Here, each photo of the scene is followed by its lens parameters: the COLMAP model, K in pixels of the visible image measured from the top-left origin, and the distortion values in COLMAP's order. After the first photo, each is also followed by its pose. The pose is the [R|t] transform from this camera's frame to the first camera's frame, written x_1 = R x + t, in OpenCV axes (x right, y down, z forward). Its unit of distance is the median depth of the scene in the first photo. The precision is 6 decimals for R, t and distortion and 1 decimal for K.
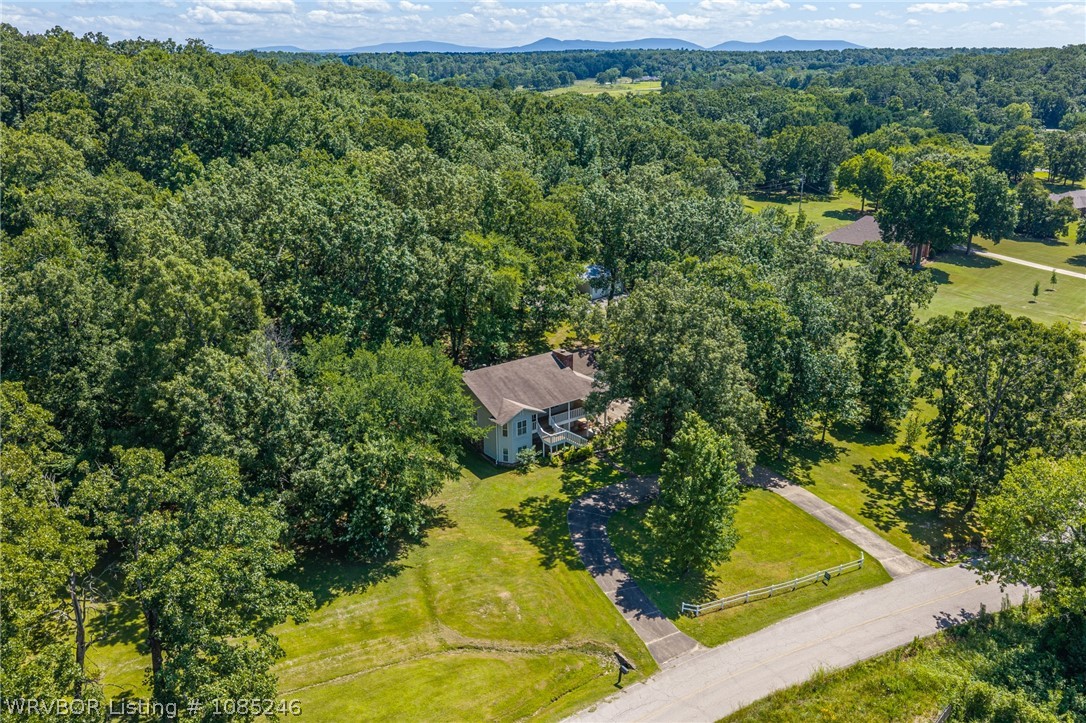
lens RADIAL K [[899.0, 0, 543.0], [0, 899.0, 361.5], [0, 0, 1]] dist [0.006935, -0.012662]
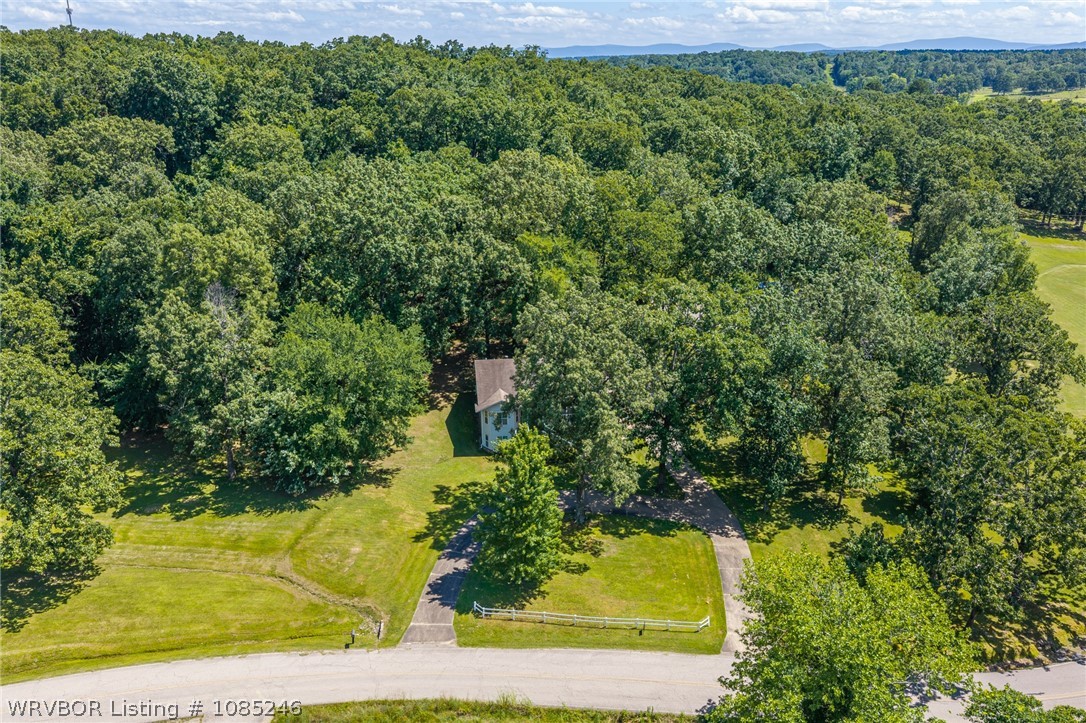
lens RADIAL K [[899.0, 0, 543.0], [0, 899.0, 361.5], [0, 0, 1]] dist [0.006935, -0.012662]
pose [[0.857202, 0.163431, -0.488360, 0.527210], [-0.162361, 0.985710, 0.044883, -0.048129], [0.488716, 0.040816, 0.871487, 0.098930]]
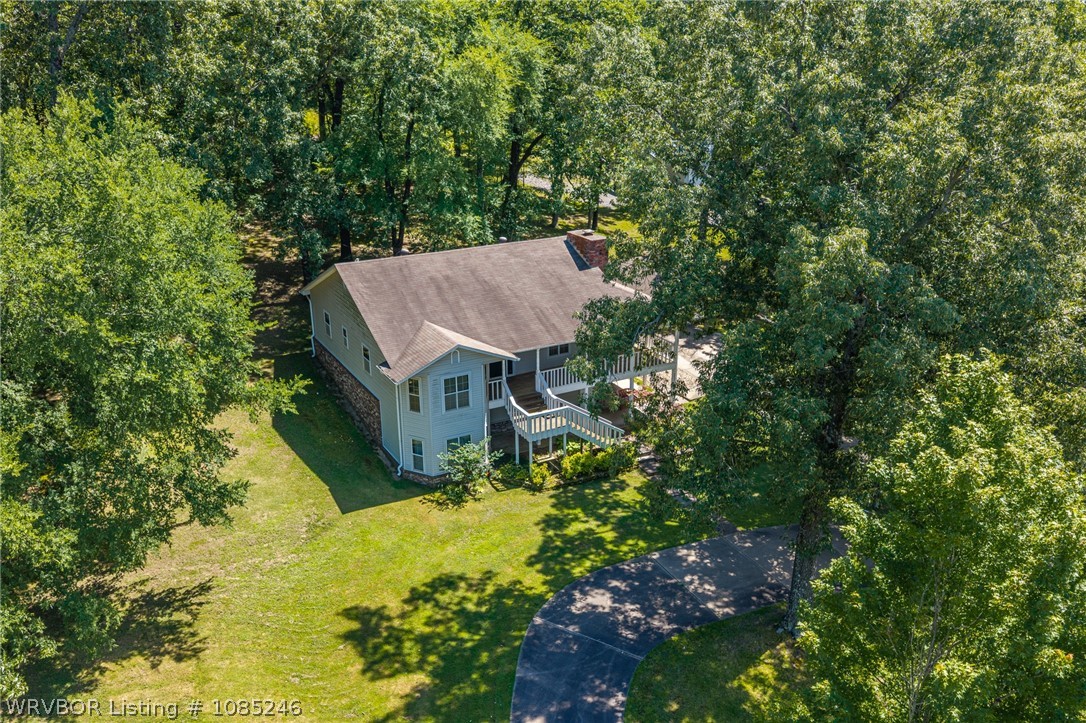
lens RADIAL K [[903.8, 0, 543.2], [0, 903.8, 353.5], [0, 0, 1]] dist [0.016884, 0.004668]
pose [[0.990018, 0.050955, -0.131410, 0.069586], [-0.048118, 0.998537, 0.024675, 0.043886], [0.132475, -0.018105, 0.991021, 0.598233]]
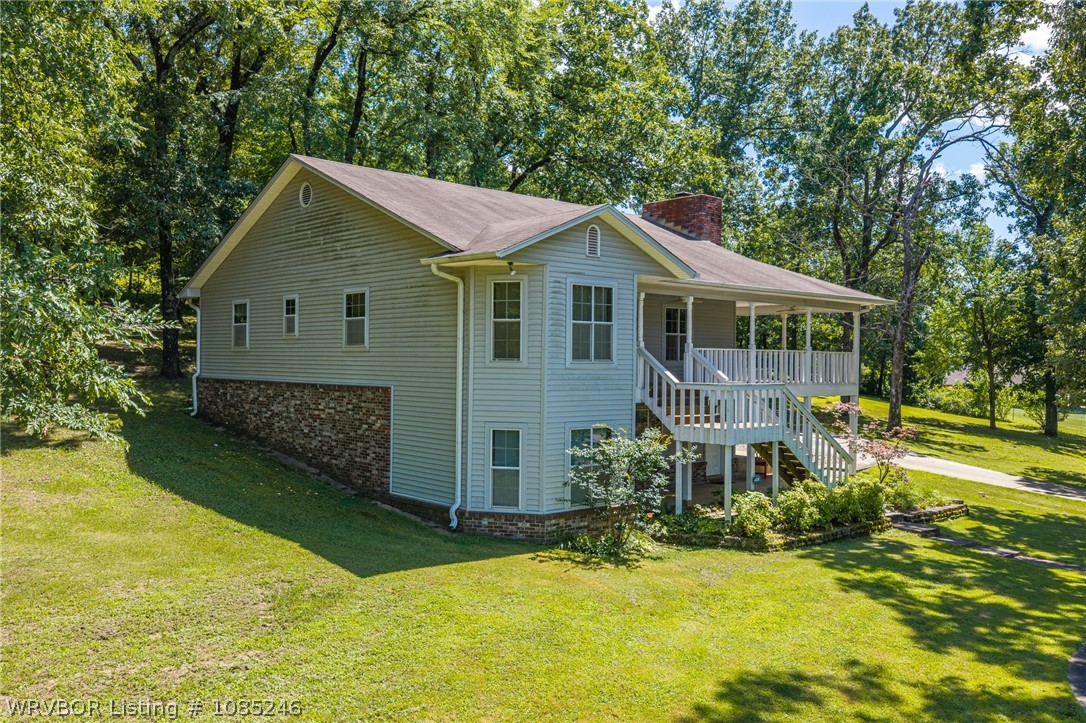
lens RADIAL K [[885.4, 0, 525.4], [0, 885.4, 357.6], [0, 0, 1]] dist [-0.003513, -0.005219]
pose [[0.997884, 0.017667, 0.062567, -0.049795], [0.003316, 0.947285, -0.320375, 0.141729], [-0.064929, 0.319904, 0.945222, 0.830248]]
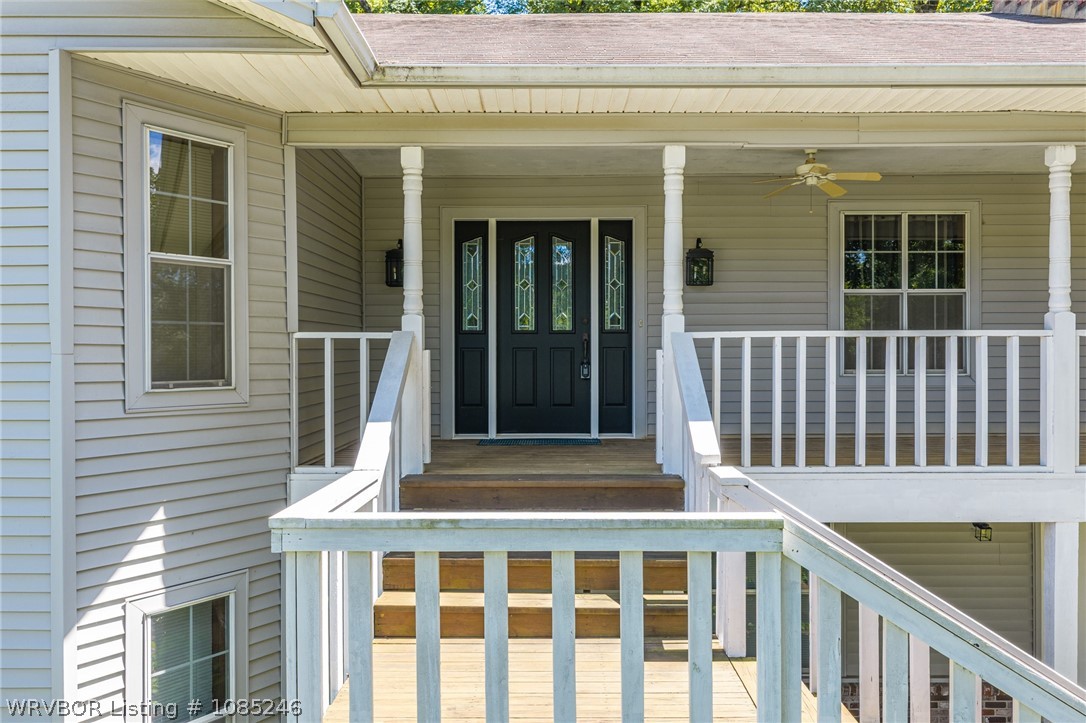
lens RADIAL K [[903.8, 0, 543.2], [0, 903.8, 353.5], [0, 0, 1]] dist [0.016884, 0.004668]
pose [[0.784891, 0.005508, -0.619609, 0.041724], [-0.202680, 0.947235, -0.248326, 0.084549], [0.585548, 0.320491, 0.744593, 0.993025]]
